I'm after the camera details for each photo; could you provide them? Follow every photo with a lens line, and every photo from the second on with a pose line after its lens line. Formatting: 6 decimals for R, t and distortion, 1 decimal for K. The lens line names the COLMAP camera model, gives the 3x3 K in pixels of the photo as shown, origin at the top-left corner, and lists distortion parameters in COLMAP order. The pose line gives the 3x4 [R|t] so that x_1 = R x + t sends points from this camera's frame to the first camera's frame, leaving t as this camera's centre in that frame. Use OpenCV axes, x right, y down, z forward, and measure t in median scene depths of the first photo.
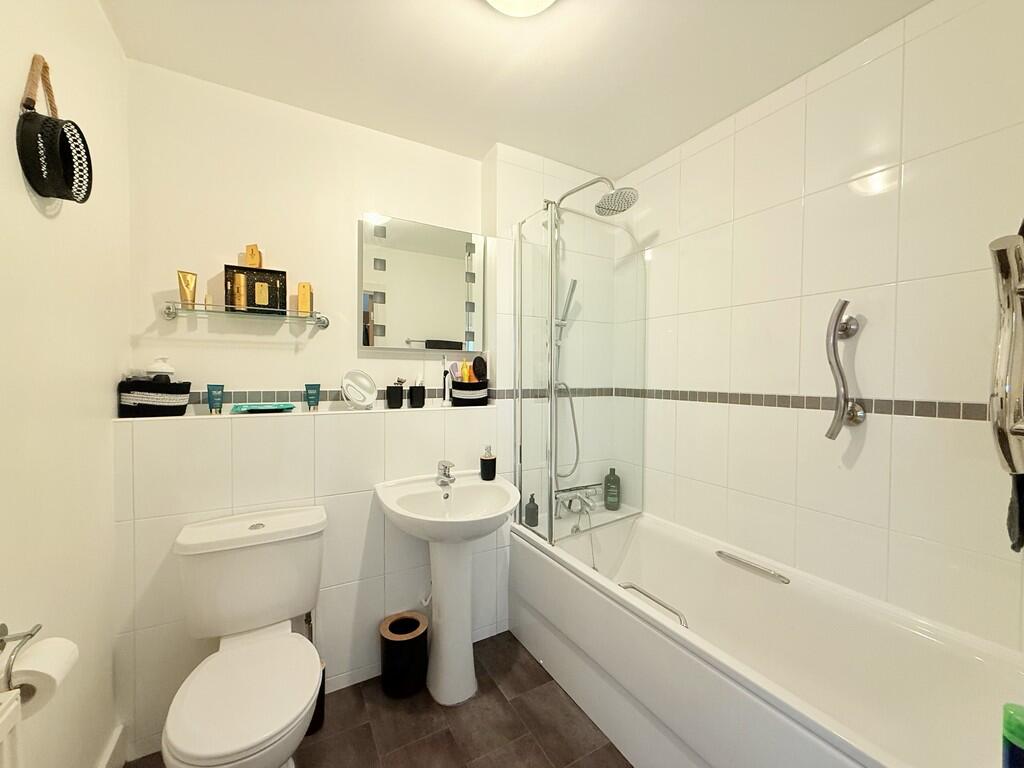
lens RADIAL K [[406.2, 0, 511.0], [0, 406.2, 385.6], [0, 0, 1]] dist [0.002504, -0.000291]
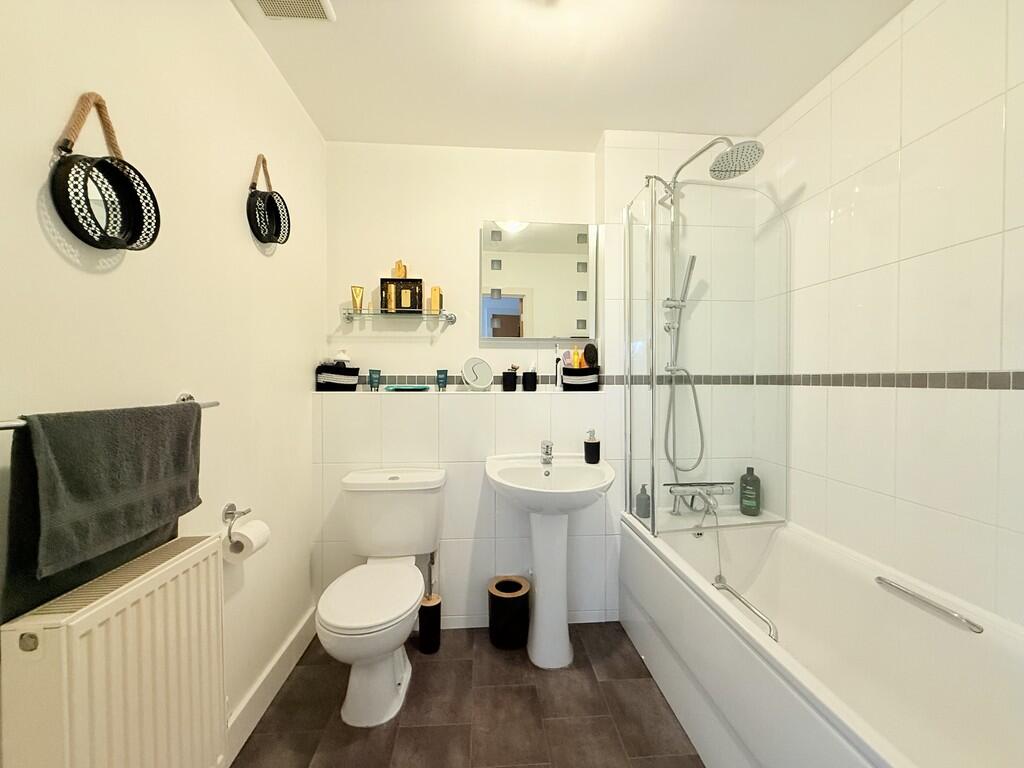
lens RADIAL K [[406.2, 0, 509.7], [0, 406.2, 384.9], [0, 0, 1]] dist [0.002504, -0.000291]
pose [[0.905397, -0.000050, -0.424566, 0.203019], [-0.004839, 0.999934, -0.010438, 0.051924], [0.424539, 0.011505, 0.905337, -0.006975]]
